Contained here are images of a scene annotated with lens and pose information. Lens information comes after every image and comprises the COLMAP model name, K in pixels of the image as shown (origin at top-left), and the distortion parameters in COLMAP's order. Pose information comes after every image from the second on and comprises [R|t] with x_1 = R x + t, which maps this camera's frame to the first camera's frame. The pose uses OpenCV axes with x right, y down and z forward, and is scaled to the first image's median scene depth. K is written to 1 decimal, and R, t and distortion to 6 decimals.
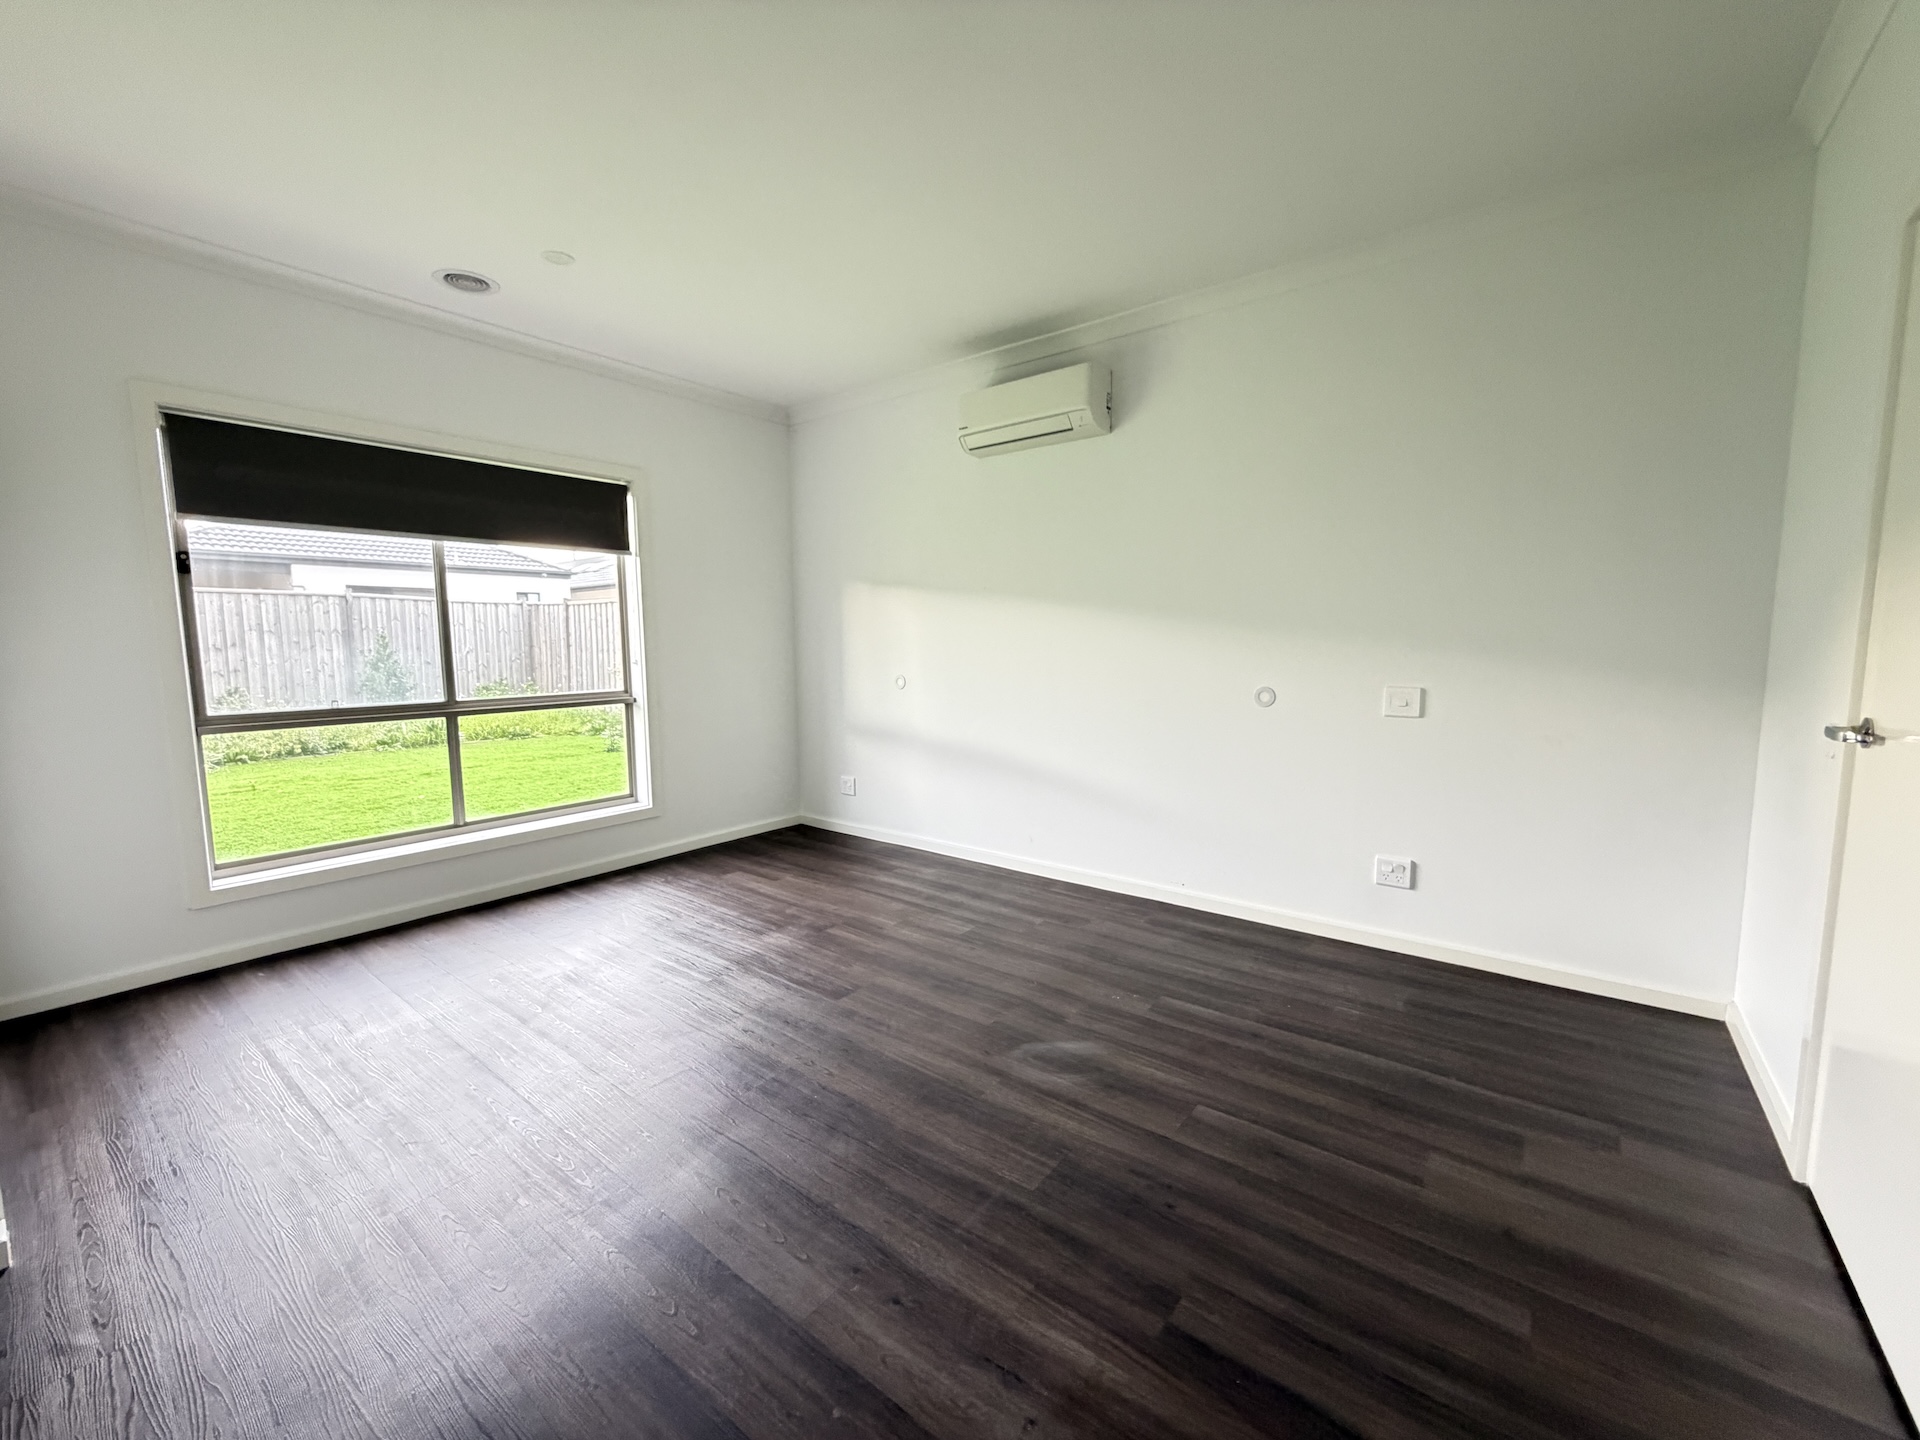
lens RADIAL K [[766.2, 0, 954.5], [0, 766.2, 720.3], [0, 0, 1]] dist [-0.001284, 0.000266]
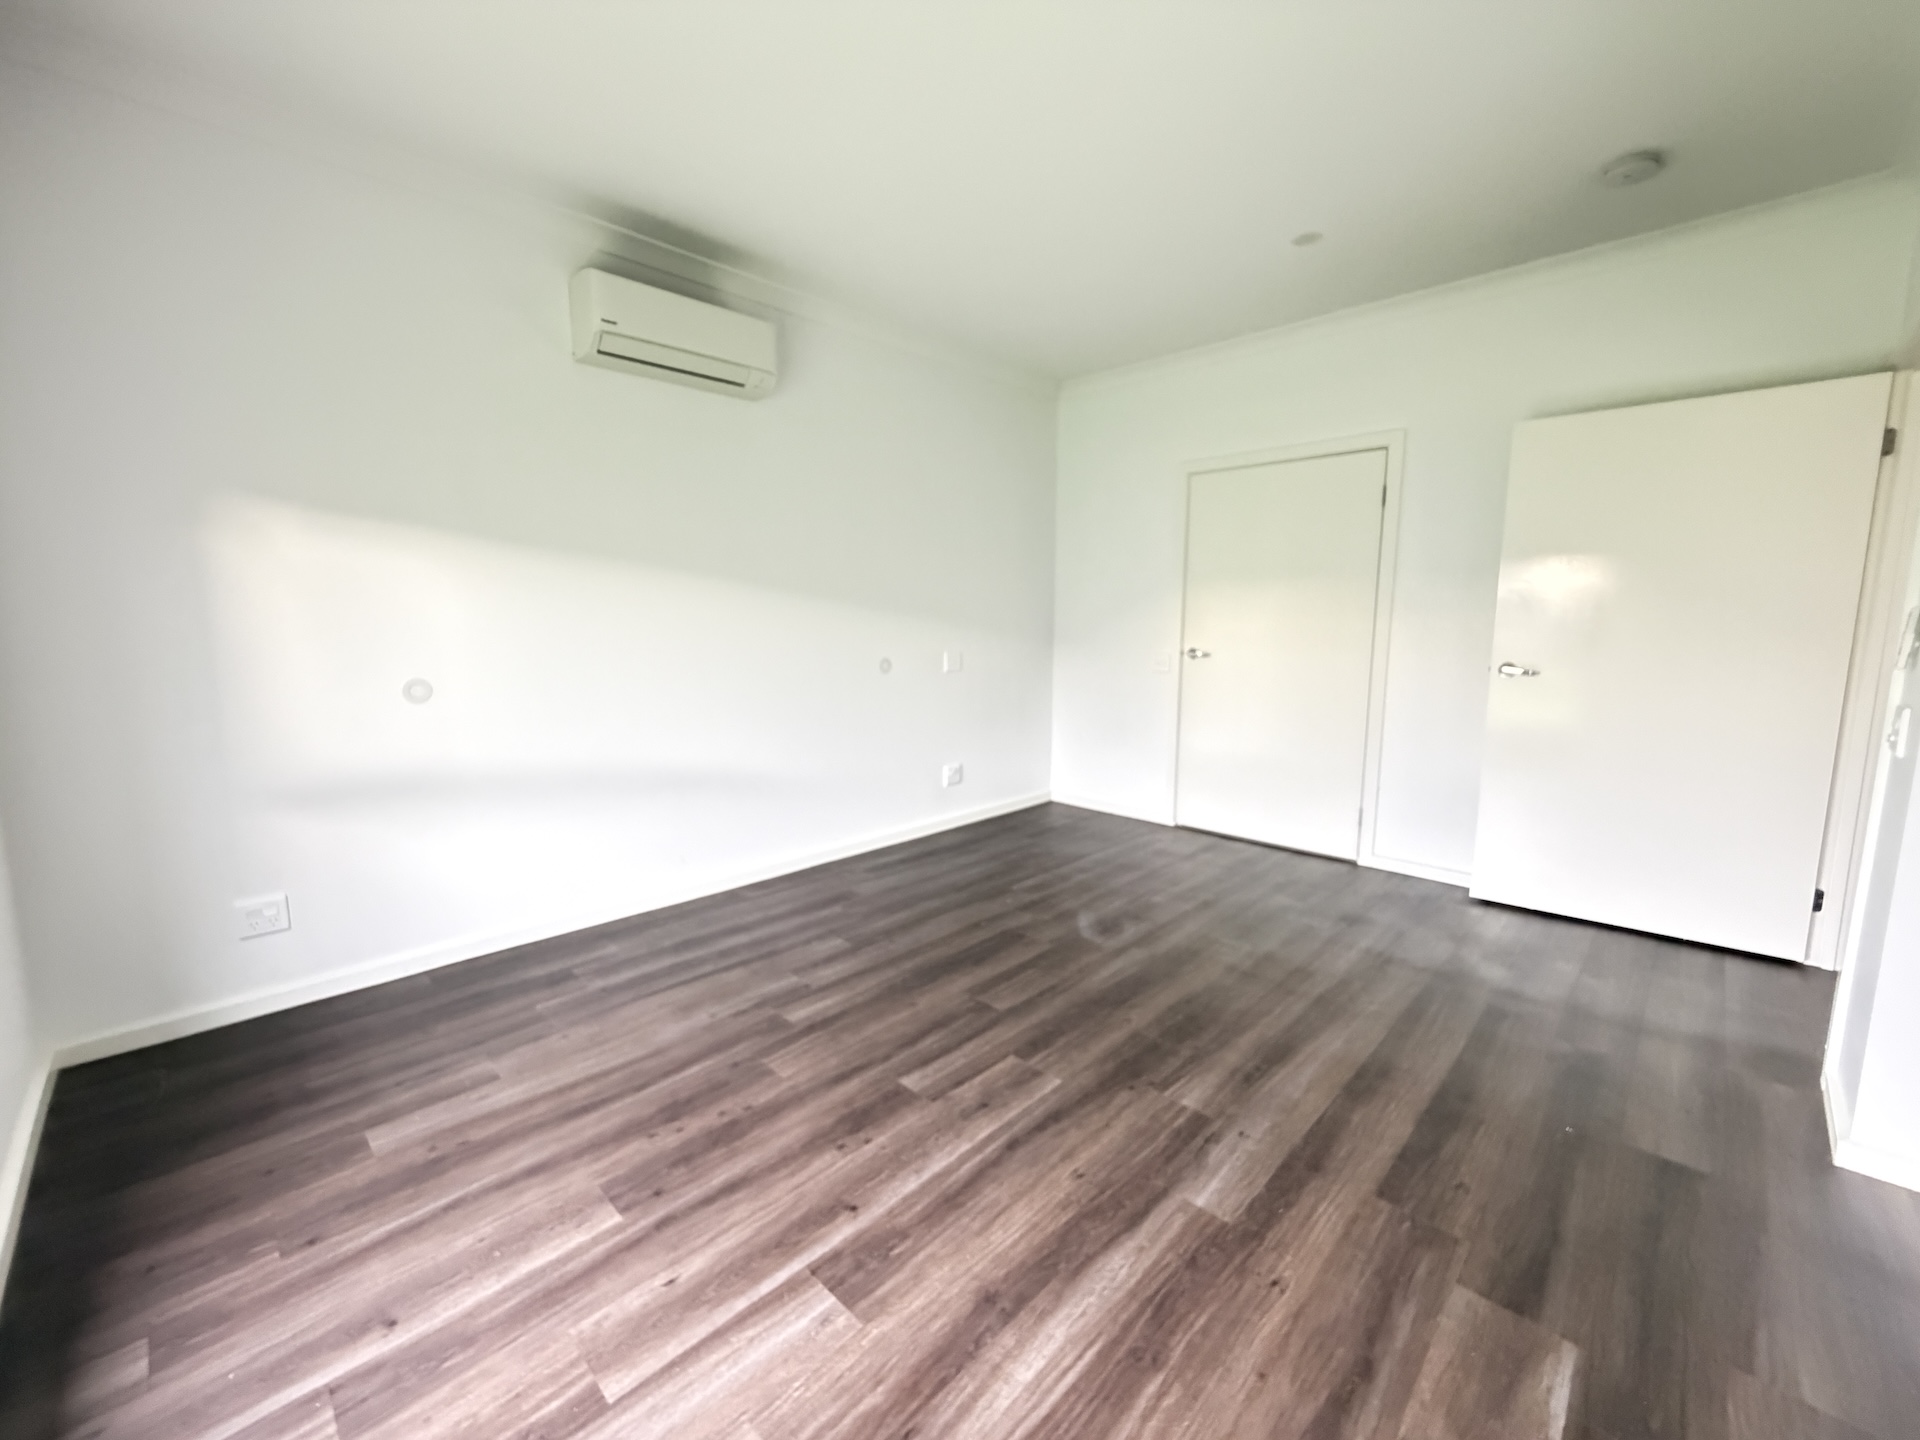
lens RADIAL K [[766.2, 0, 954.5], [0, 766.2, 720.3], [0, 0, 1]] dist [-0.001284, 0.000266]
pose [[0.120906, -0.122850, 0.985033, -0.726624], [0.106960, 0.988147, 0.110110, -0.058948], [-0.986885, 0.092046, 0.132613, 0.644563]]
